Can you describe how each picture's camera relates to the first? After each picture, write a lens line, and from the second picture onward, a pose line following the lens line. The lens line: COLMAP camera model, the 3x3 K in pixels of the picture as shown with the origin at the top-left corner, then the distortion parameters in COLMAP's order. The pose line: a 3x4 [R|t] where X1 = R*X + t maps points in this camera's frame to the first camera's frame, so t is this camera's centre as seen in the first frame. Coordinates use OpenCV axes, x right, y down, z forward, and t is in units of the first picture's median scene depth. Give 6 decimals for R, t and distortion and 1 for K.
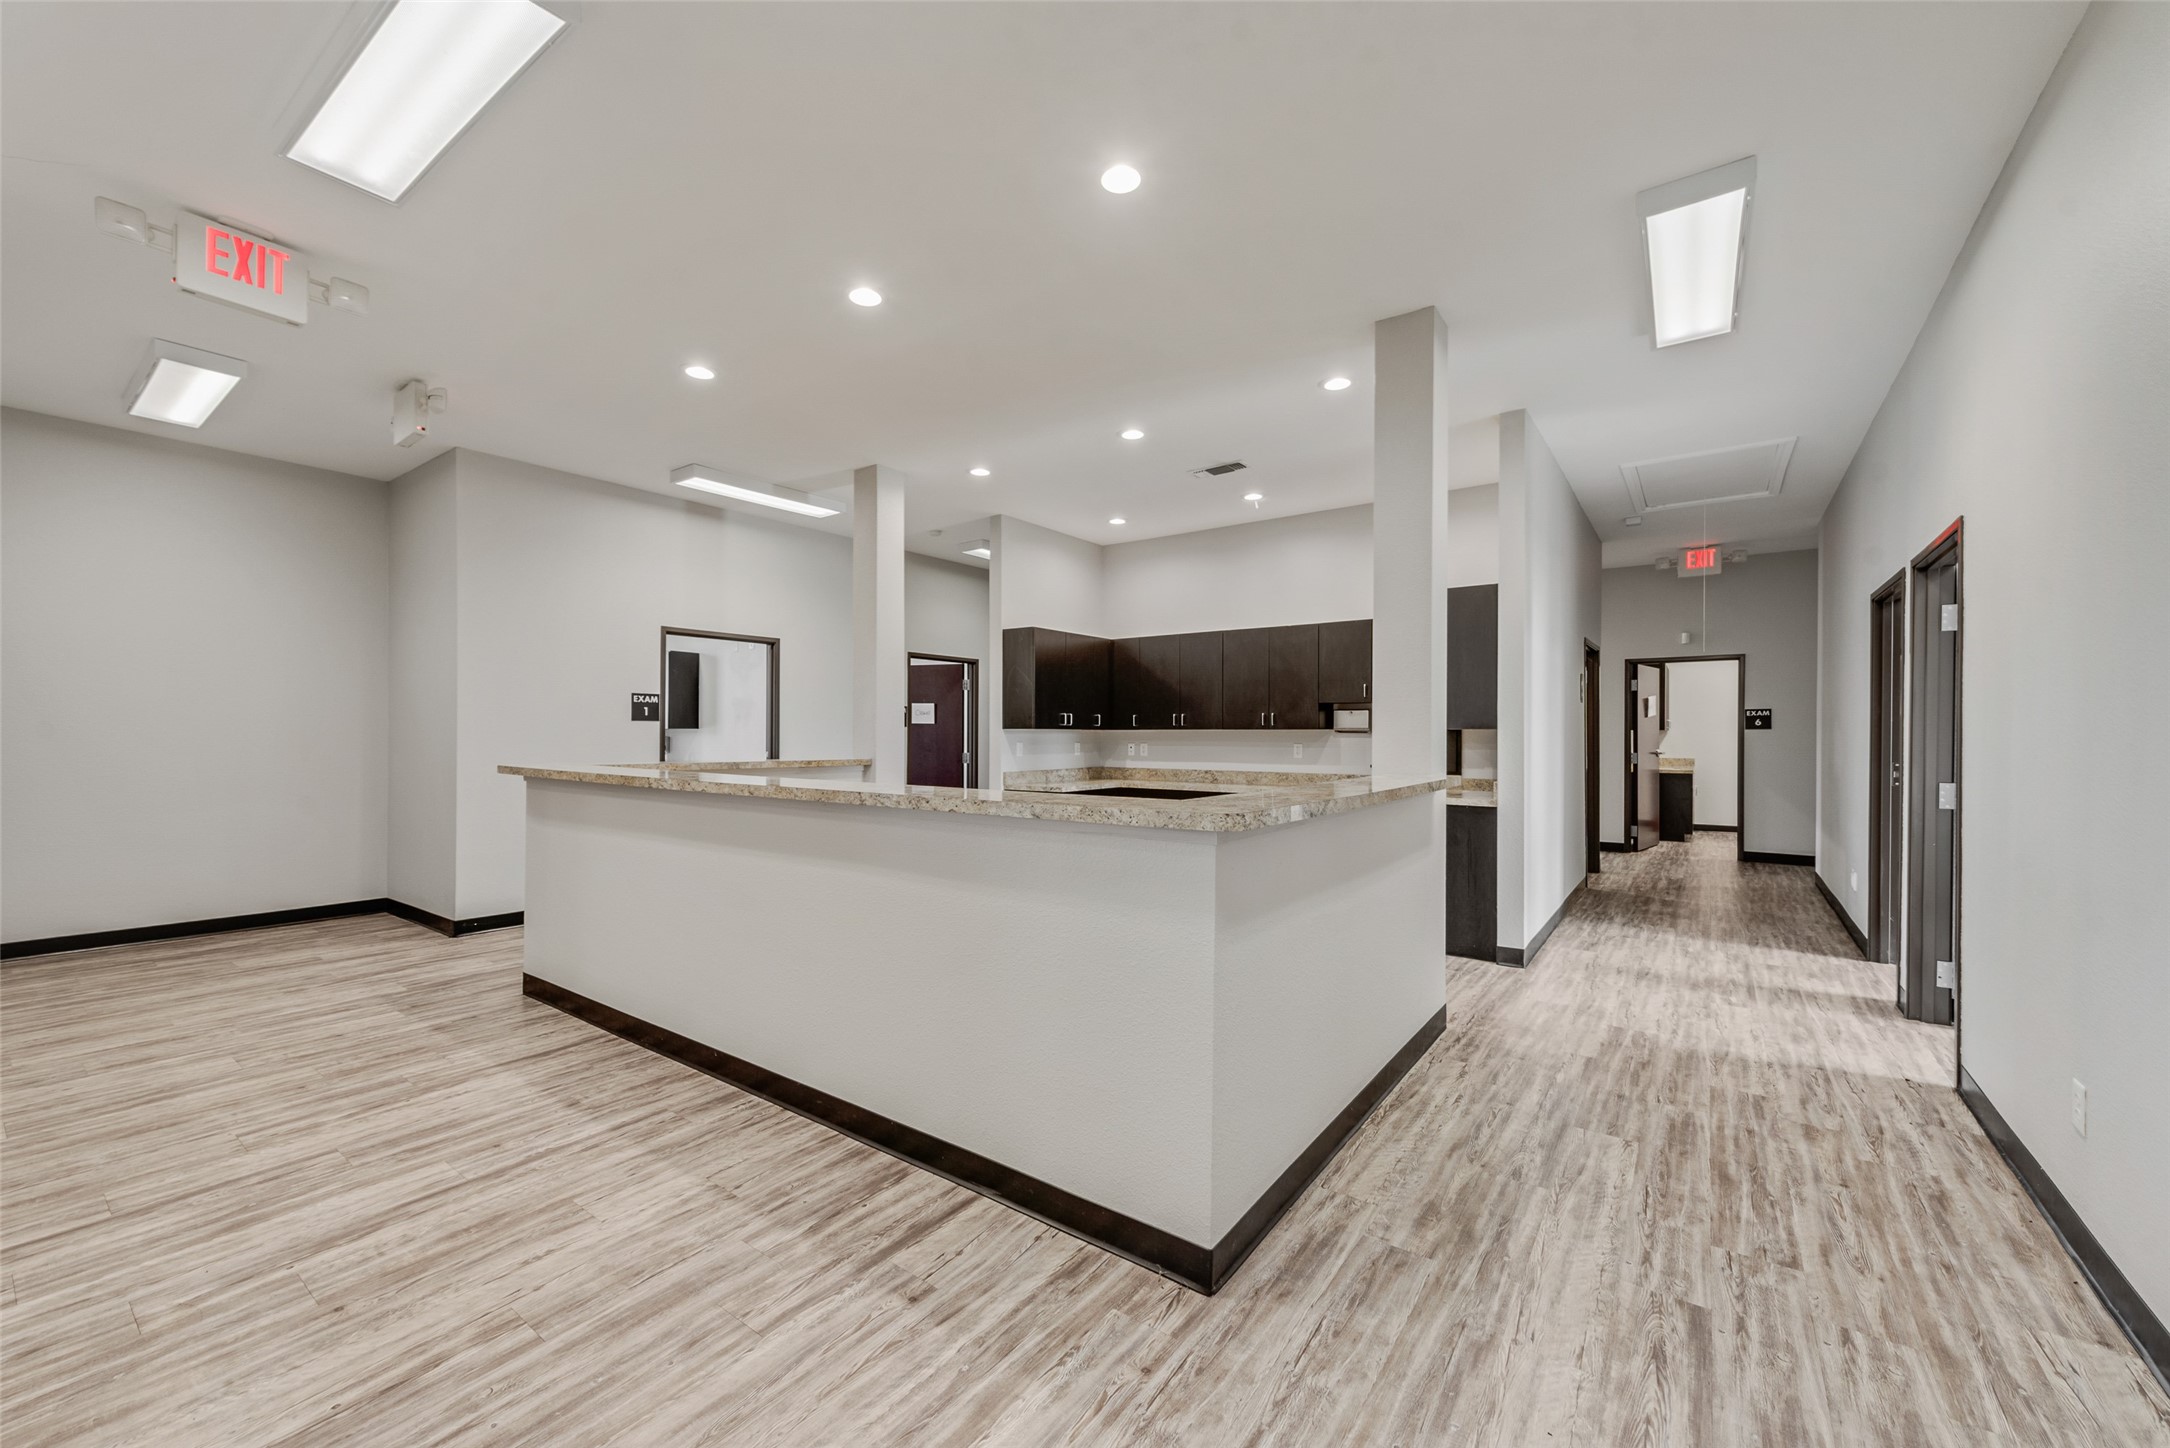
lens RADIAL K [[850.9, 0, 1067.4], [0, 850.9, 732.0], [0, 0, 1]] dist [0.021636, -0.011811]
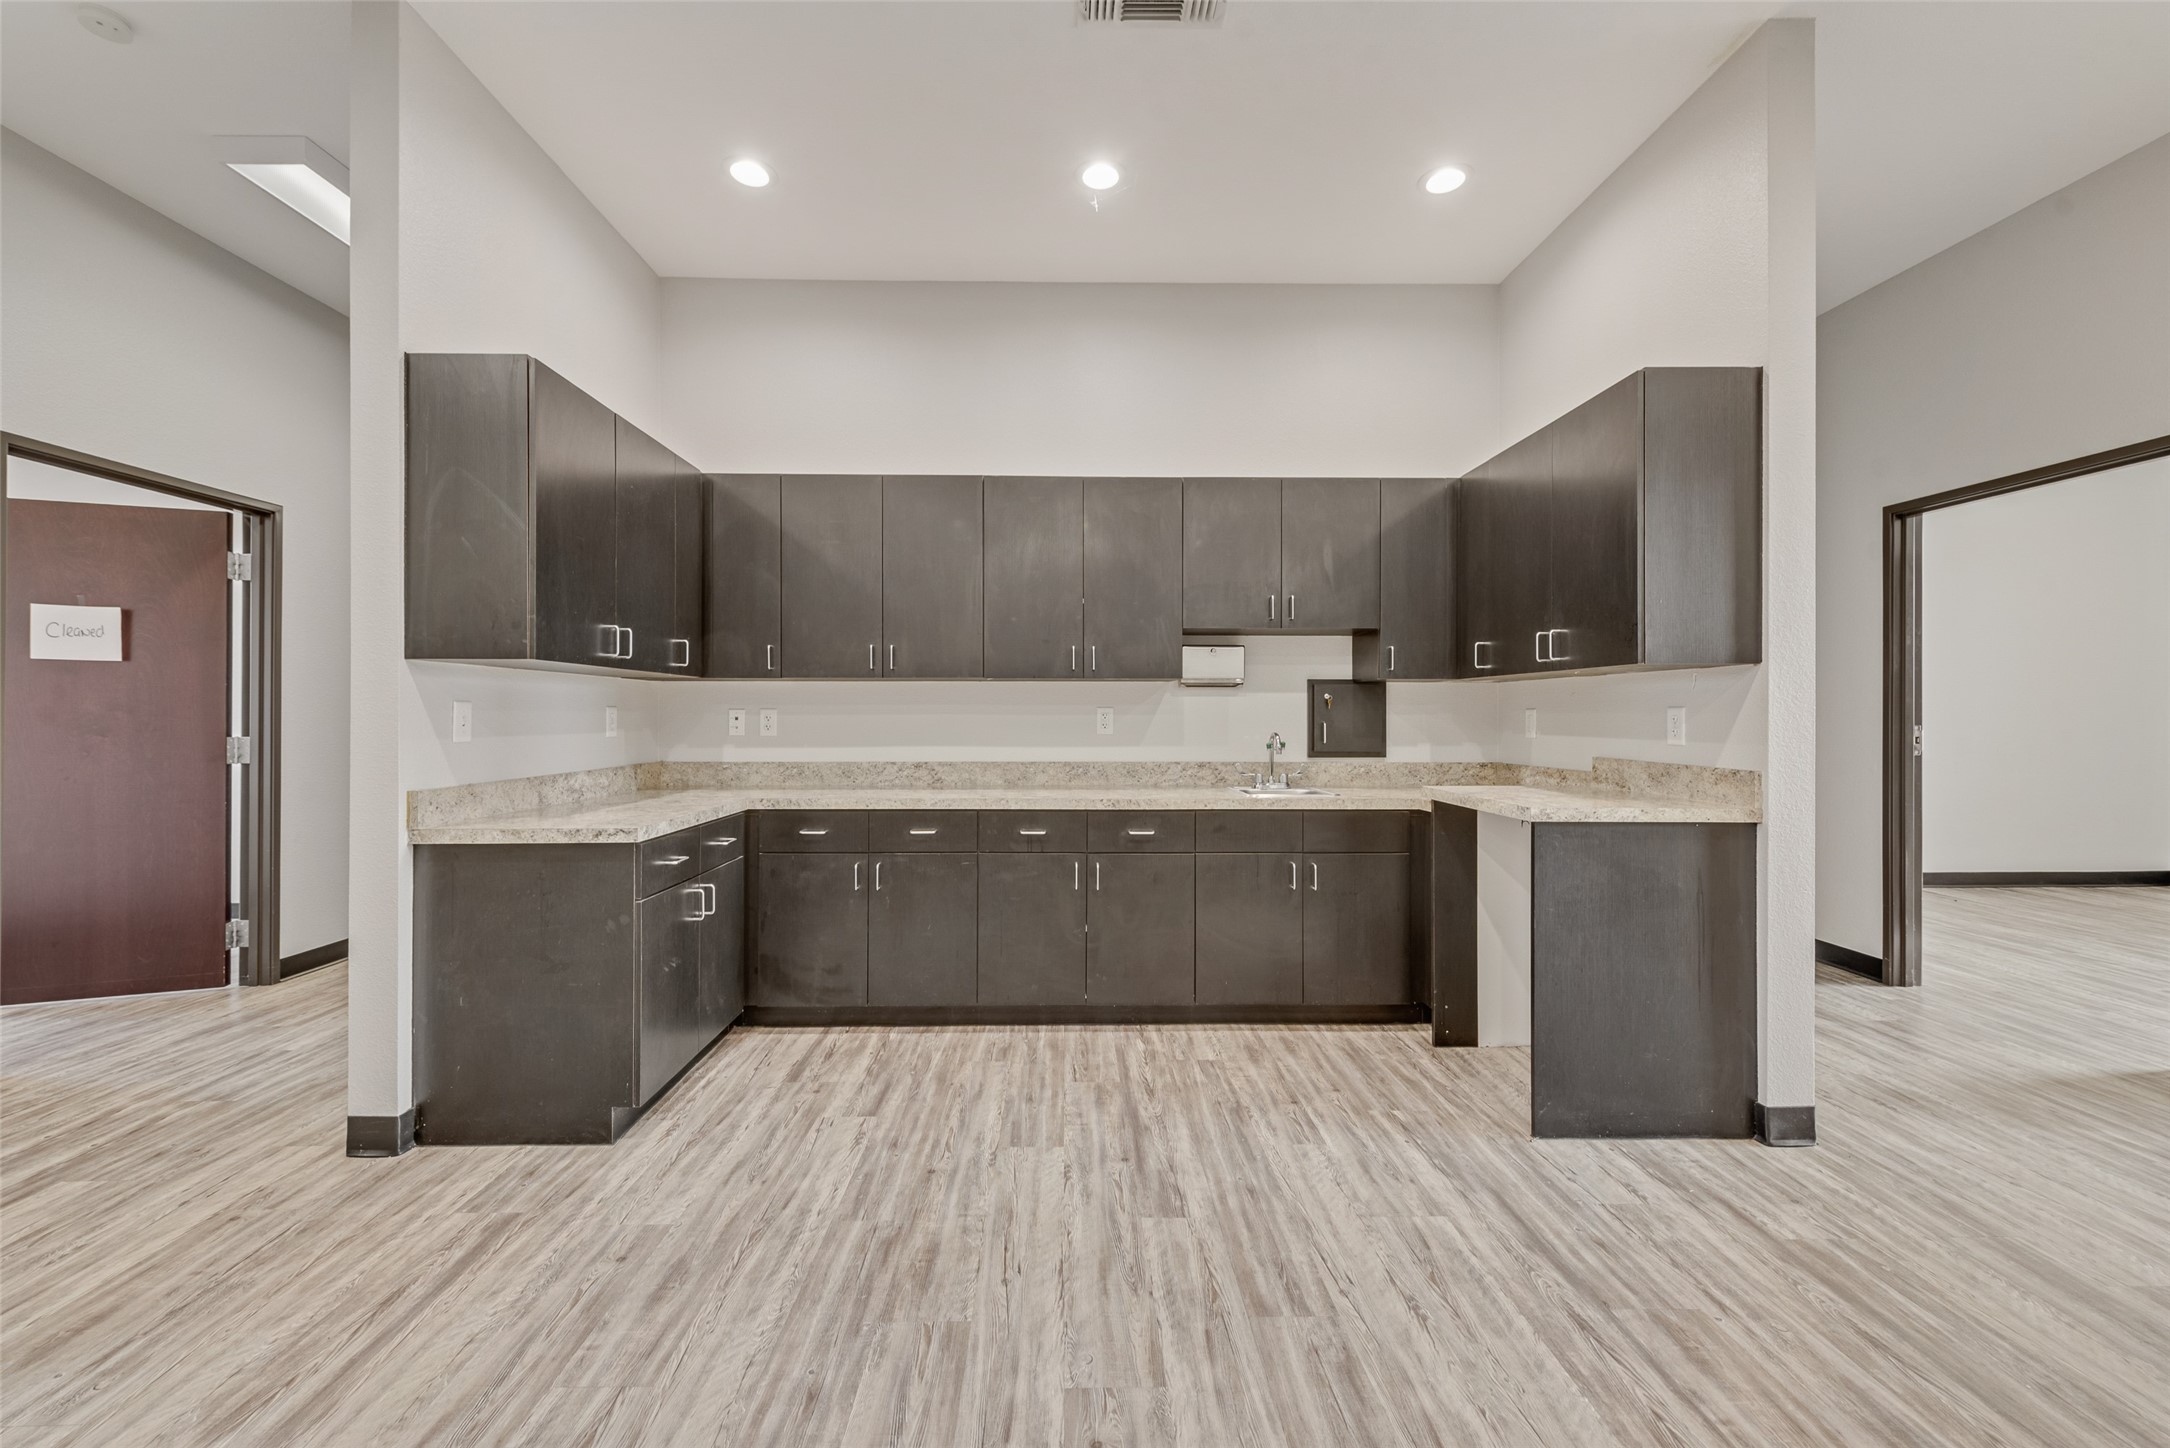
lens RADIAL K [[850.3, 0, 1080.3], [0, 850.3, 714.4], [0, 0, 1]] dist [0.008799, -0.000195]
pose [[0.788491, -0.002630, 0.615041, -0.166175], [0.000544, 0.999993, 0.003578, 0.036775], [-0.615046, -0.002487, 0.788487, 1.319960]]
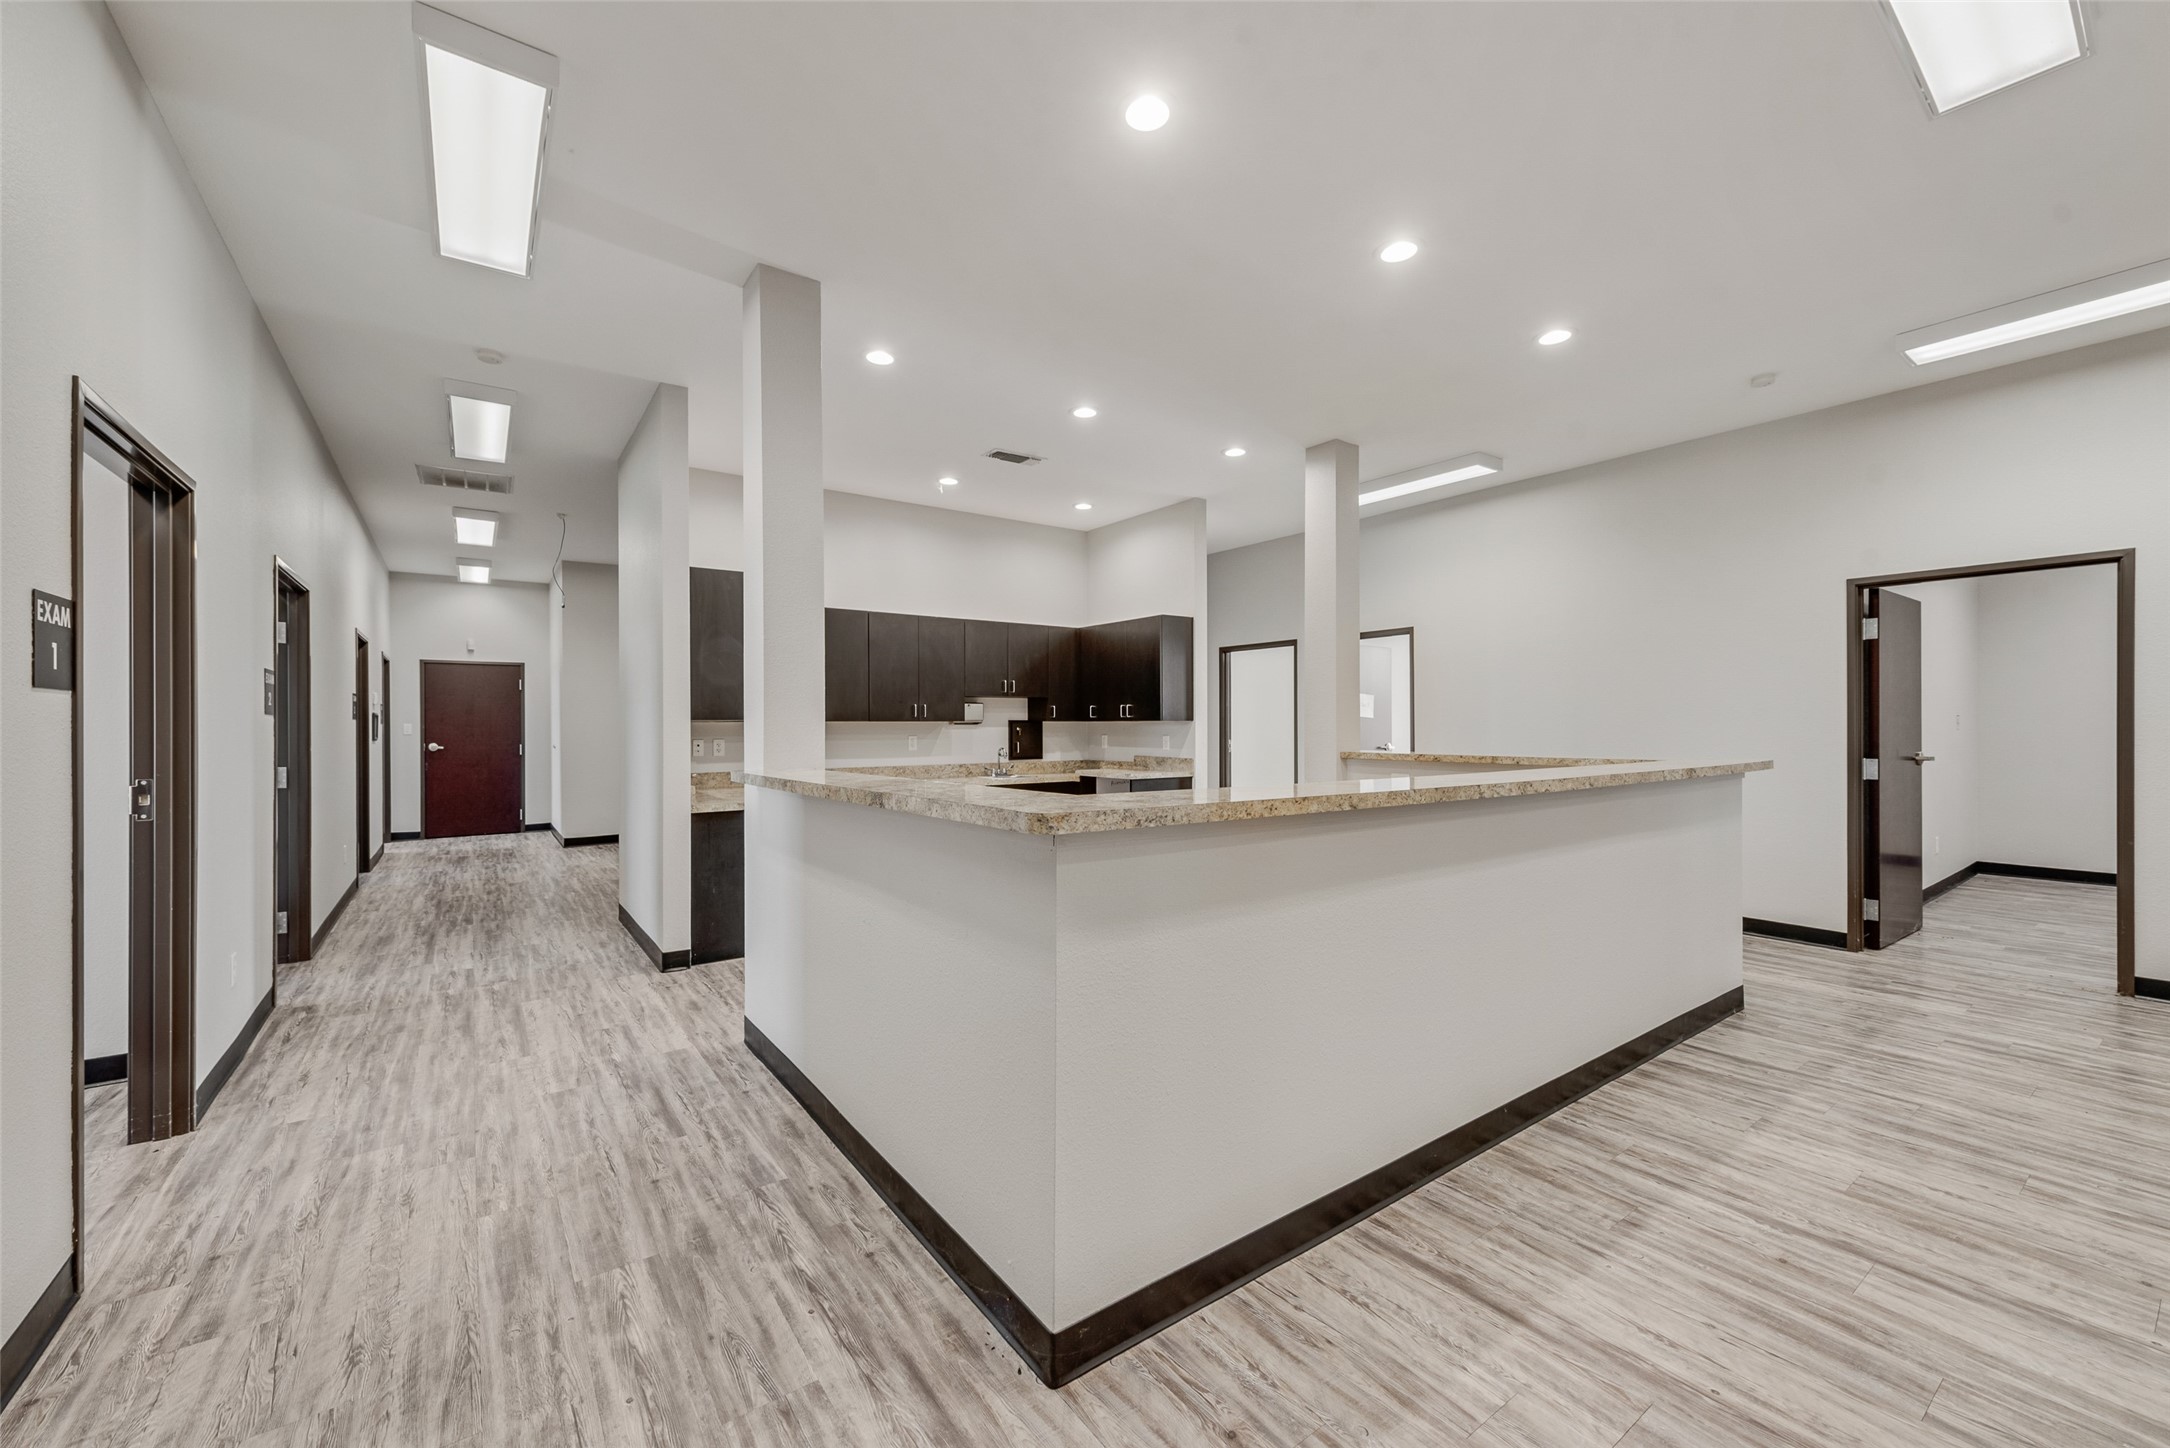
lens RADIAL K [[846.3, 0, 1072.9], [0, 846.3, 725.8], [0, 0, 1]] dist [0.010546, -0.002844]
pose [[0.300634, -0.006389, 0.953718, -1.374508], [0.003219, 0.999979, 0.005684, -0.006142], [-0.953734, 0.001361, 0.300648, 1.193618]]
